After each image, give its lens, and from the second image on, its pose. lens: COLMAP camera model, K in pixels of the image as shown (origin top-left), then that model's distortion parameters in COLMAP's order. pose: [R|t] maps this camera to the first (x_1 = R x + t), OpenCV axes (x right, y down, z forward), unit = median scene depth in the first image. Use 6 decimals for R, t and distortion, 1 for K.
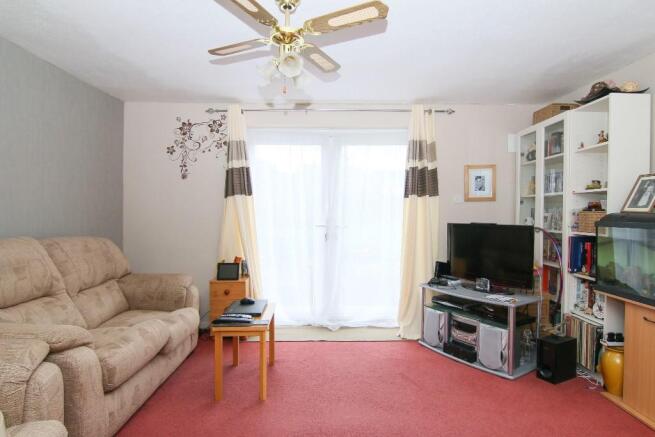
lens RADIAL K [[361.5, 0, 328.0], [0, 361.5, 217.9], [0, 0, 1]] dist [0.002844, -0.001104]
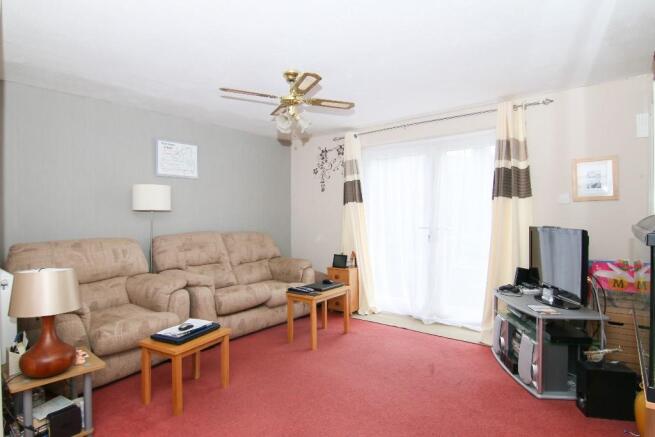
lens RADIAL K [[361.5, 0, 328.9], [0, 361.5, 217.7], [0, 0, 1]] dist [0.002844, -0.001104]
pose [[0.770434, -0.003516, -0.637510, 0.497543], [-0.001478, 0.999972, -0.007302, -0.000464], [0.637518, 0.006568, 0.770407, -0.030266]]
